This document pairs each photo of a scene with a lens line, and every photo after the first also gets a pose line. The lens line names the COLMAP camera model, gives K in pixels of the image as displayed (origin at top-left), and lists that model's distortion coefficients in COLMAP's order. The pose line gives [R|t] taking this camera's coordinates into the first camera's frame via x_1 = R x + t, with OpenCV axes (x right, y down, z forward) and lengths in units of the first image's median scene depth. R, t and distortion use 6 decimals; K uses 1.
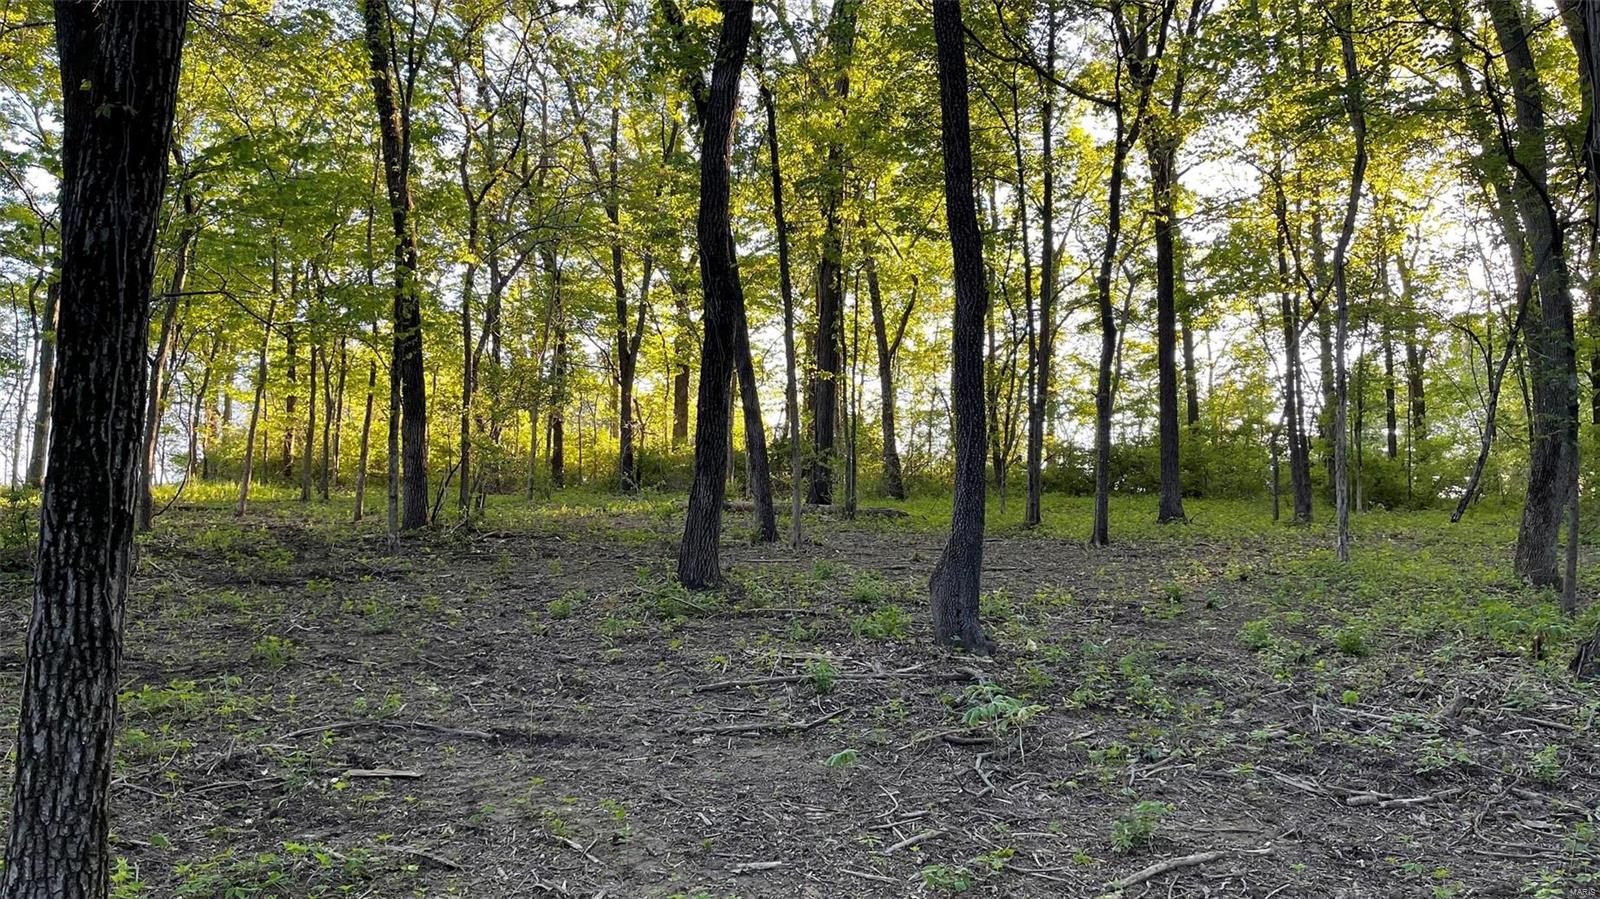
lens RADIAL K [[1221.8, 0, 800.0], [0, 1221.8, 450.2], [0, 0, 1]] dist [0.003846, 0.001952]
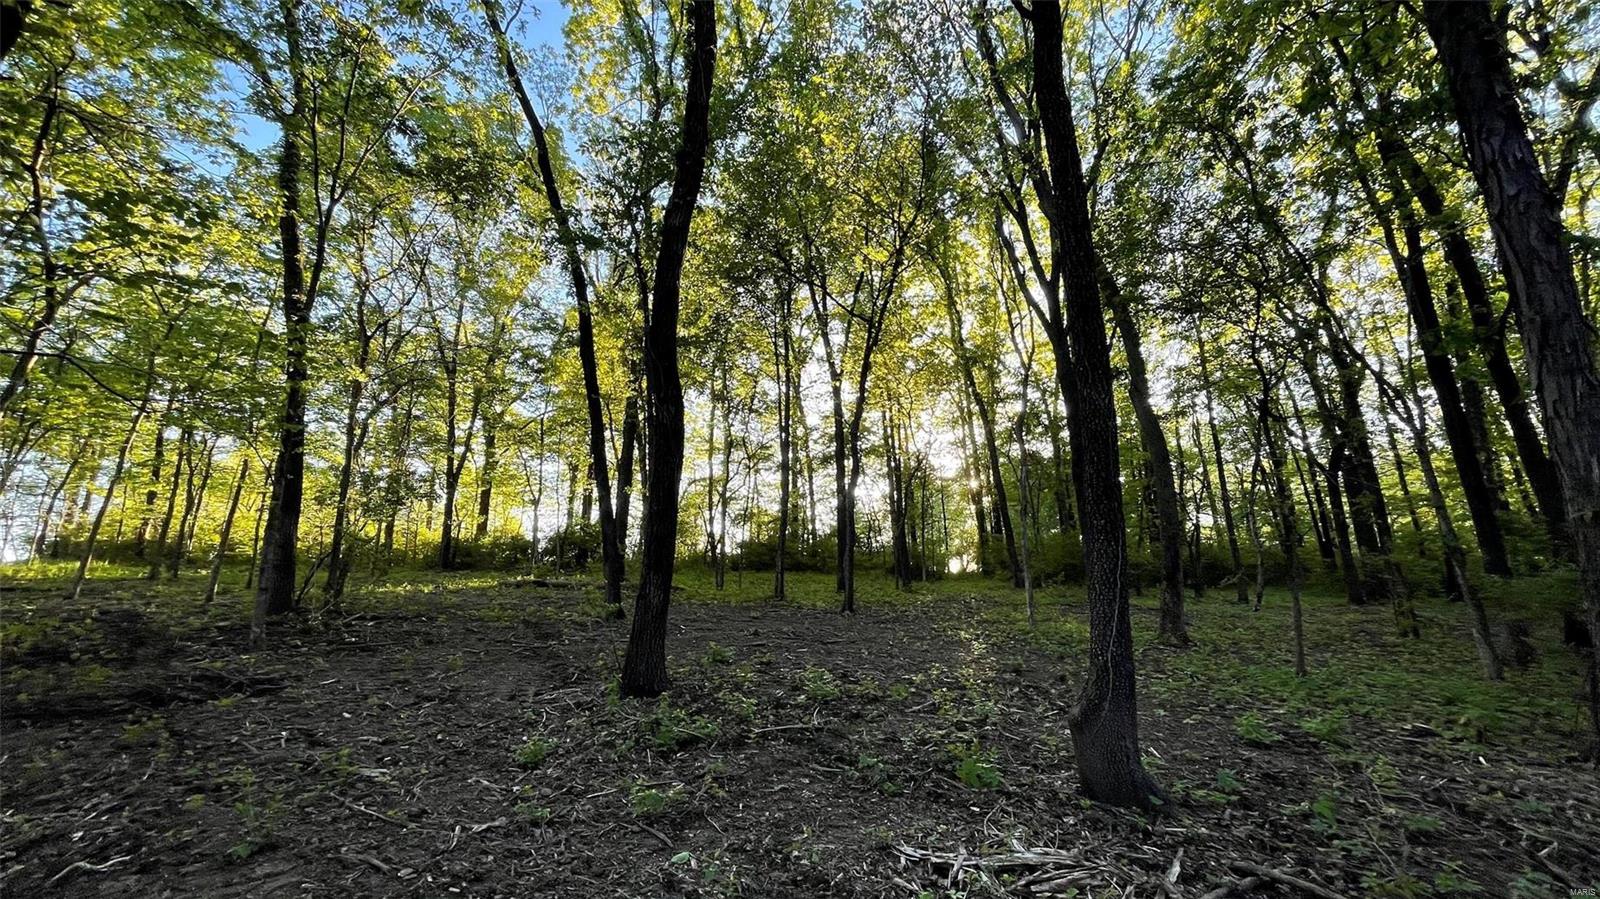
lens RADIAL K [[649.2, 0, 800.6], [0, 649.2, 447.1], [0, 0, 1]] dist [-0.001565, -0.000294]
pose [[0.924907, 0.070286, 0.373639, -0.058236], [-0.015314, 0.988853, -0.148107, -0.001689], [-0.379884, 0.131263, 0.915674, 0.146894]]
